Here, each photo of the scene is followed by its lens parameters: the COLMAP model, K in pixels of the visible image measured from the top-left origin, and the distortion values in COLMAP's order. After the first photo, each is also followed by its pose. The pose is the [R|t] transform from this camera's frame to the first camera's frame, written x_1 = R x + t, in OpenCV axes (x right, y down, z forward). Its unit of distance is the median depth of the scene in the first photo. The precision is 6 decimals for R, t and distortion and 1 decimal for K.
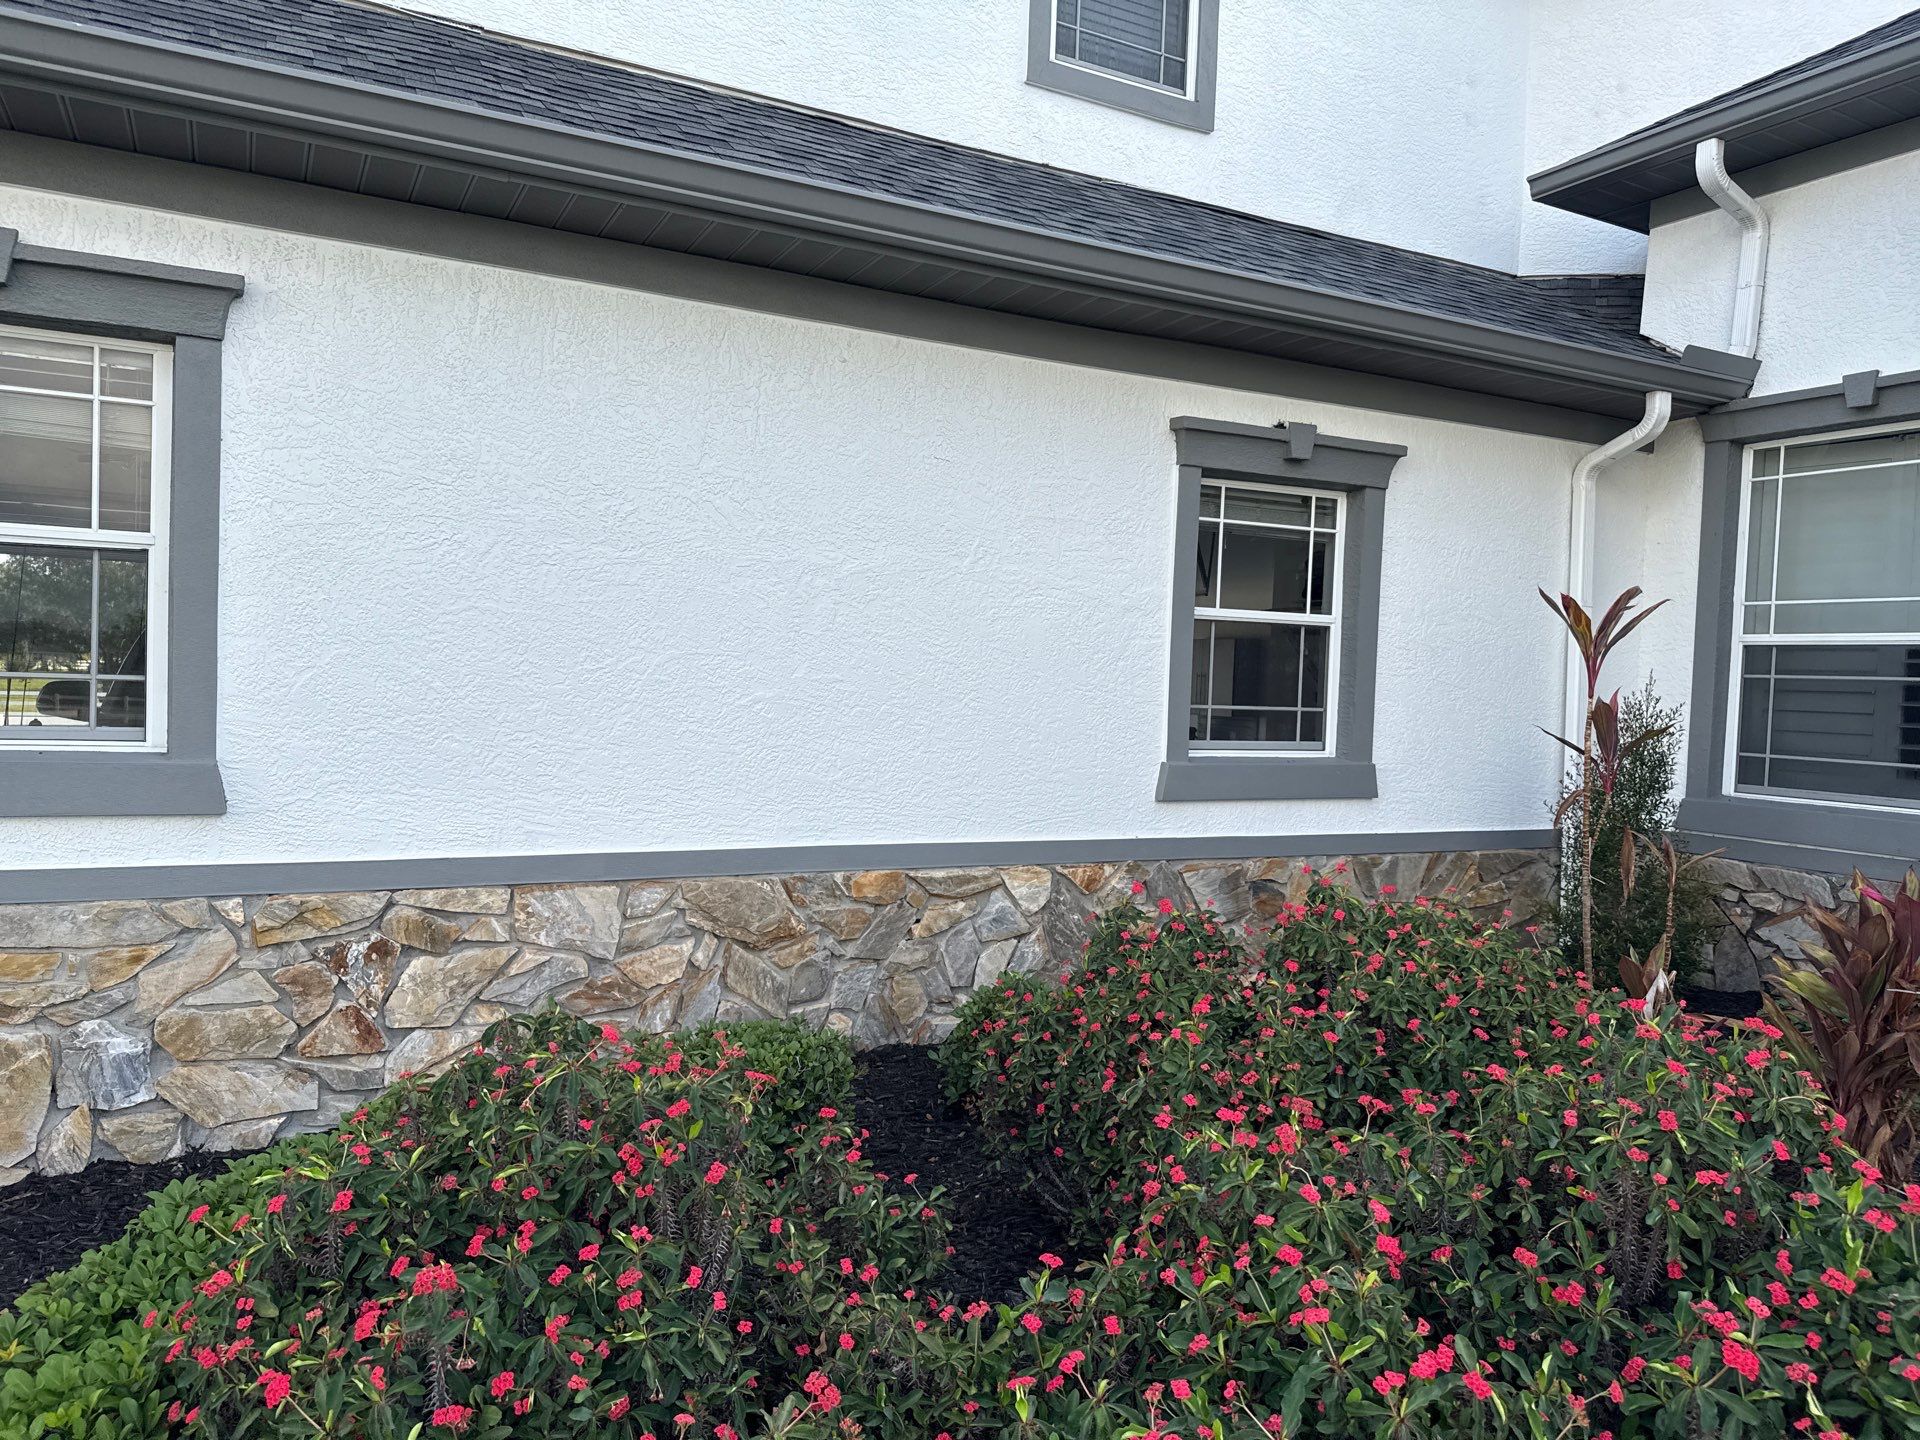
lens RADIAL K [[1286.5, 0, 963.9], [0, 1286.5, 732.4], [0, 0, 1]] dist [0.110704, -0.161829]
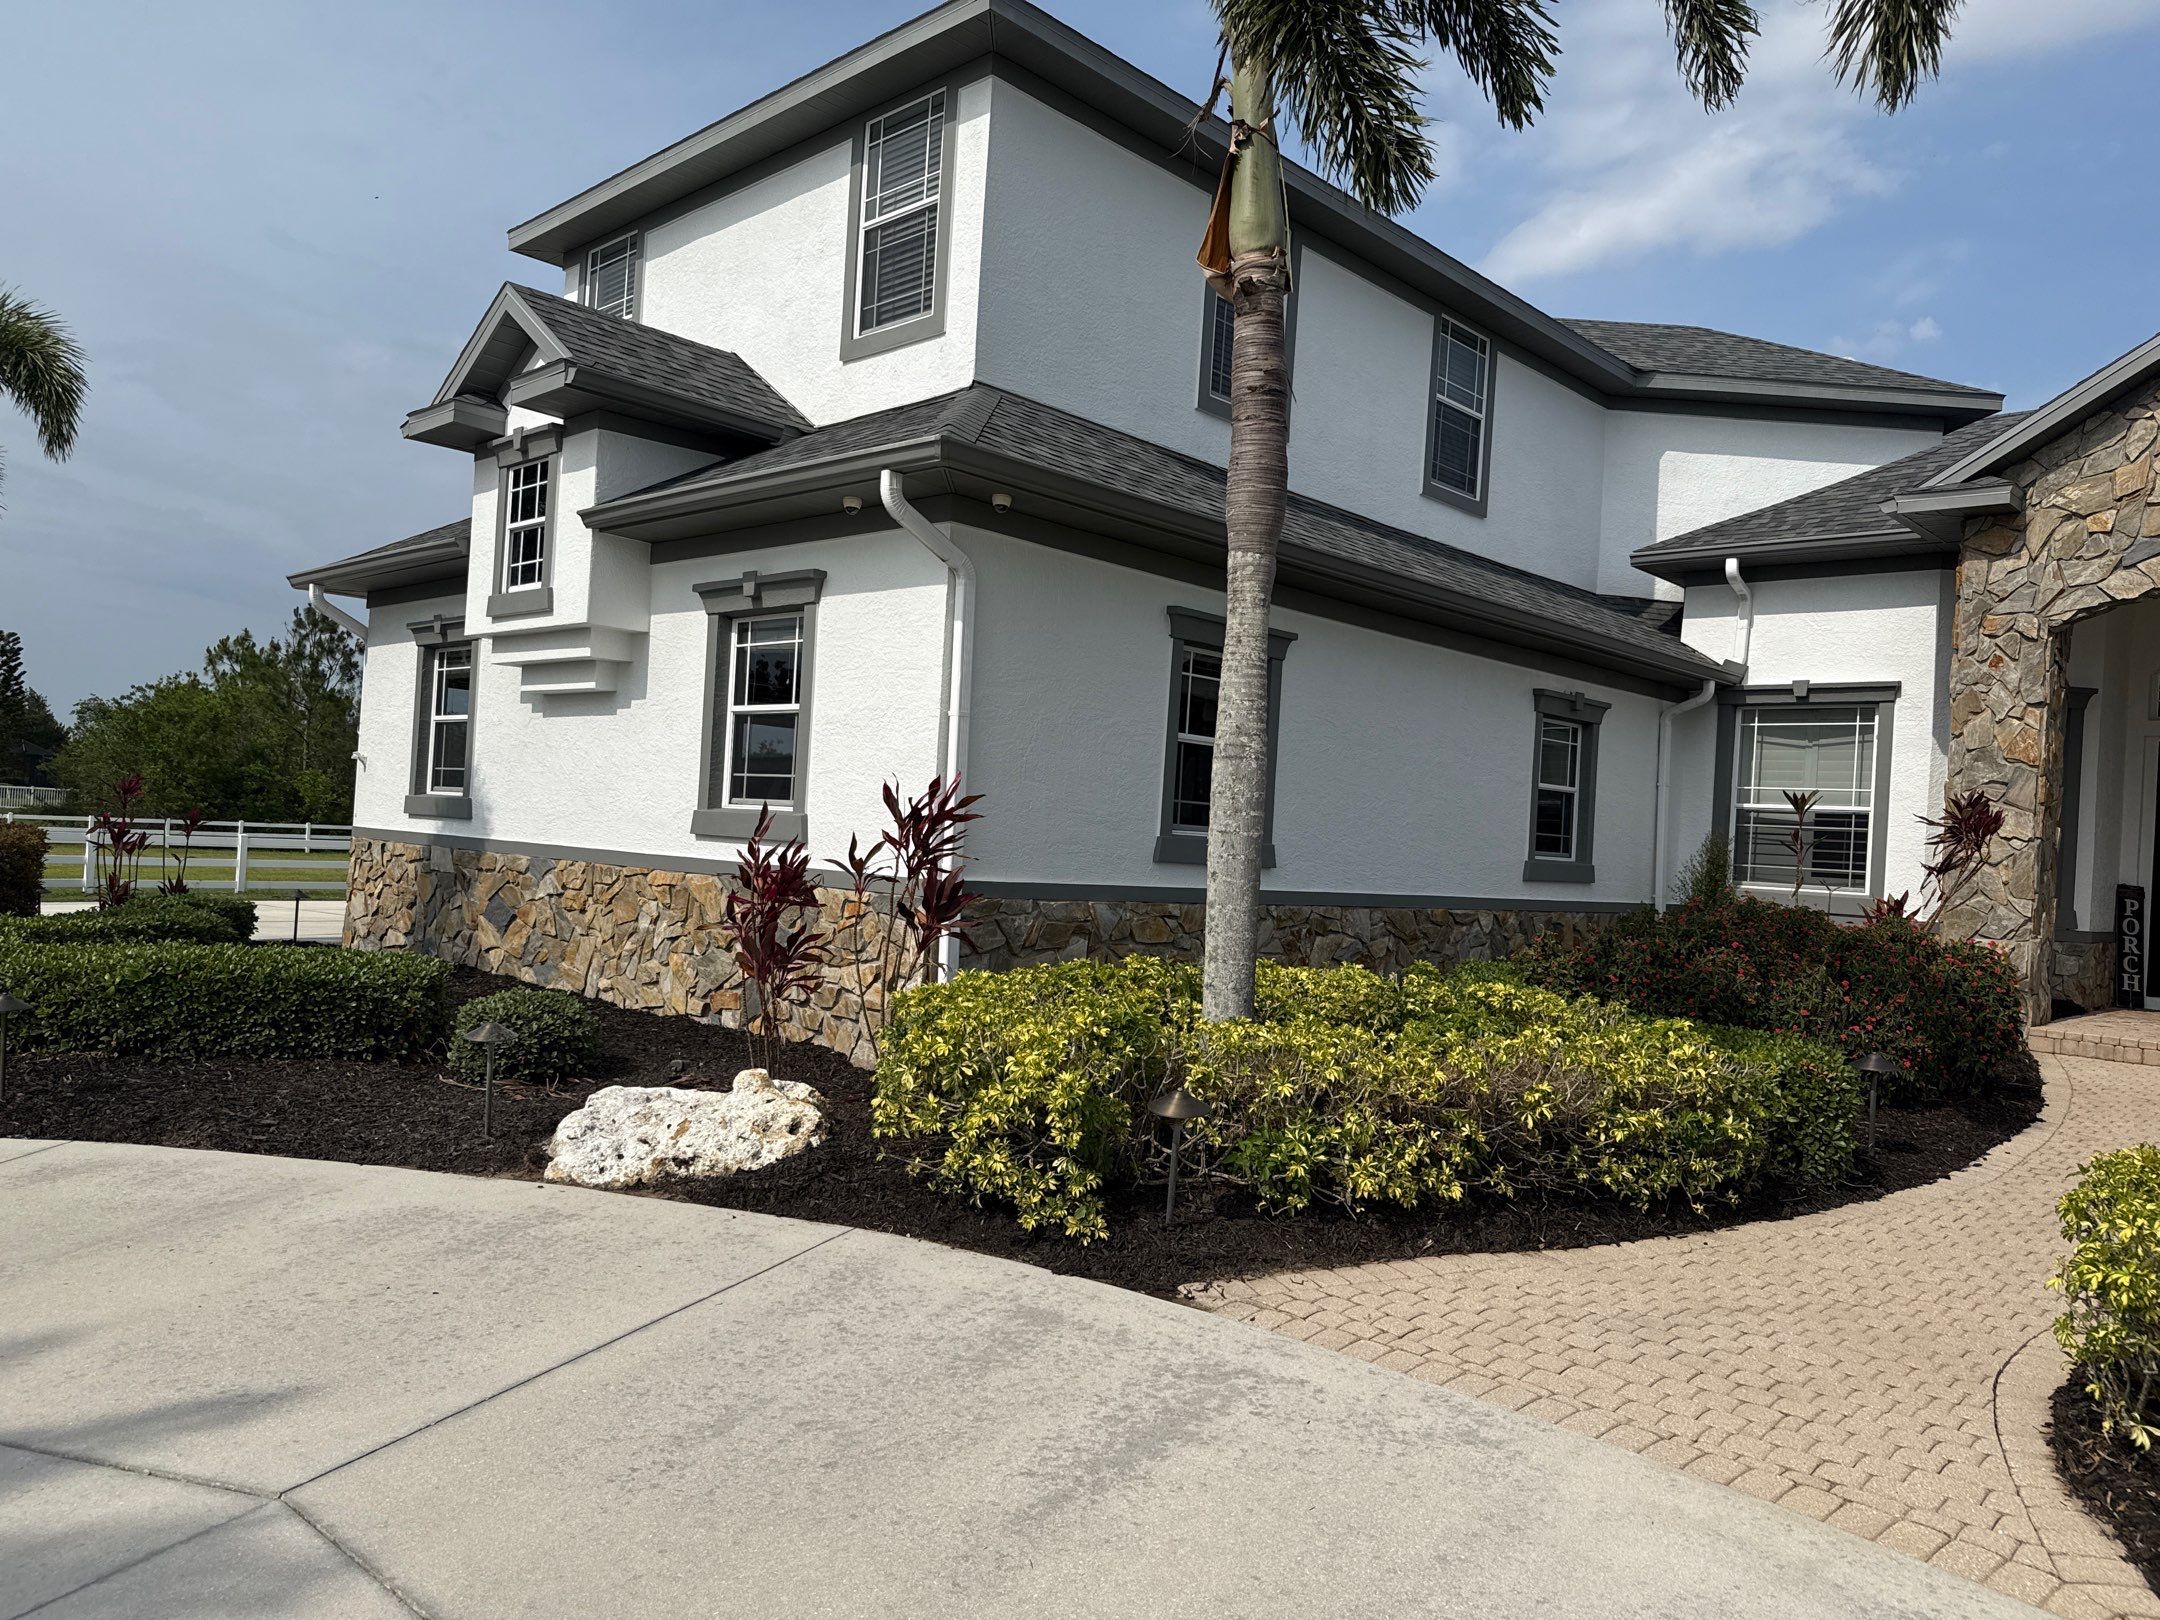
lens RADIAL K [[1506.8, 0, 1069.3], [0, 1506.8, 819.9], [0, 0, 1]] dist [0.076227, -0.099782]
pose [[0.947326, 0.025106, 0.319287, -1.258003], [-0.011931, 0.998997, -0.043153, 0.069900], [-0.320050, 0.037070, 0.946675, -0.976209]]
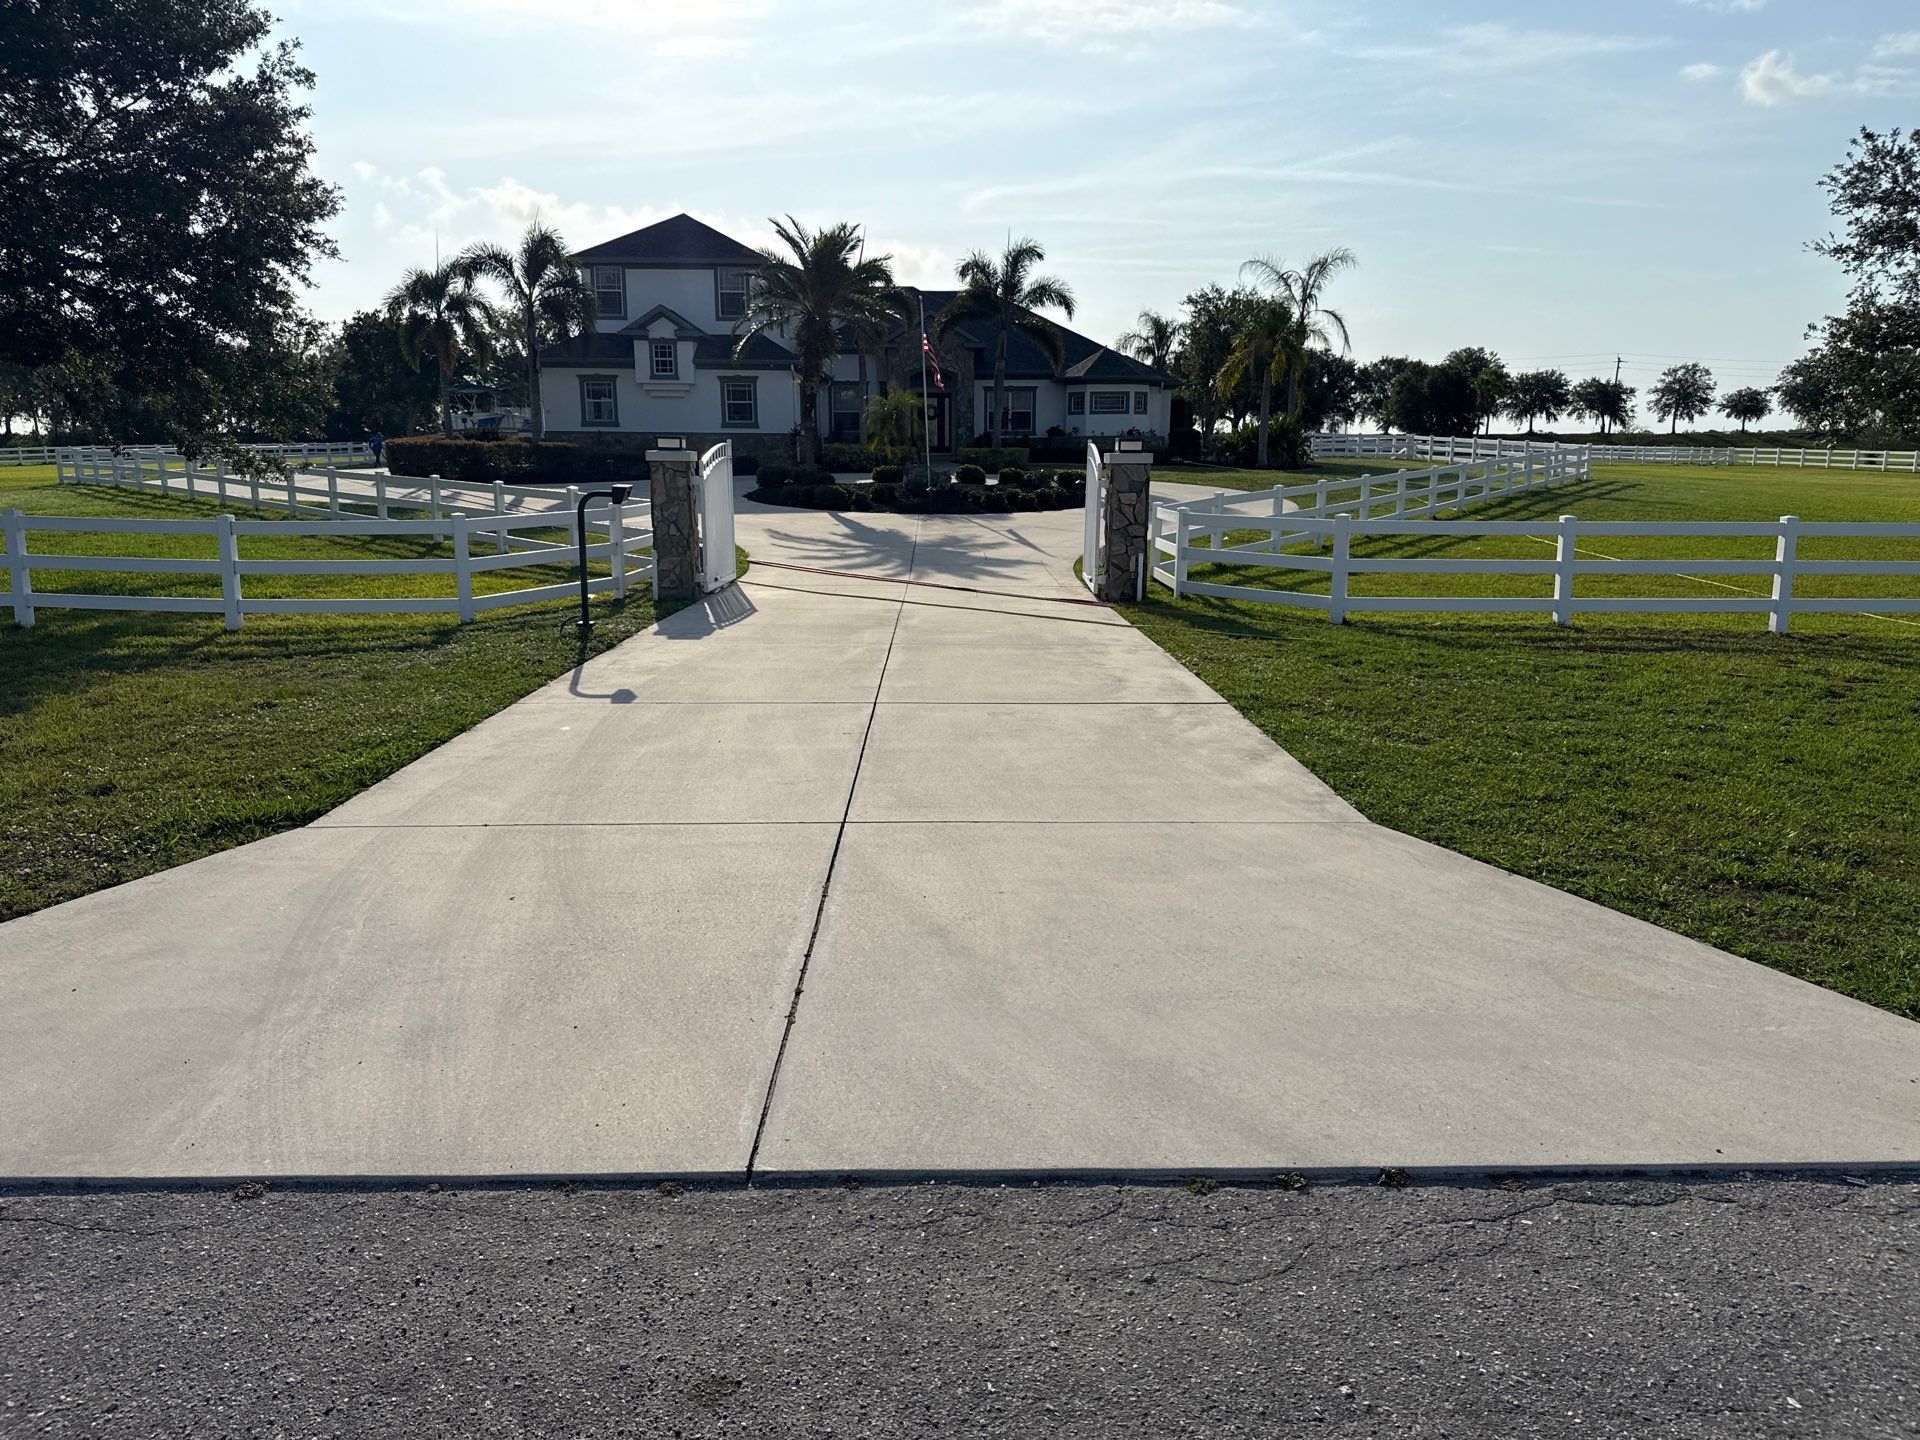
lens RADIAL K [[1341.6, 0, 969.9], [0, 1341.6, 719.3], [0, 0, 1]] dist [0.059802, 0.001595]
pose [[0.440398, -0.210111, 0.872870, -7.701636], [0.054200, 0.976679, 0.207752, 0.123692], [-0.896165, -0.044184, 0.441516, -4.024528]]
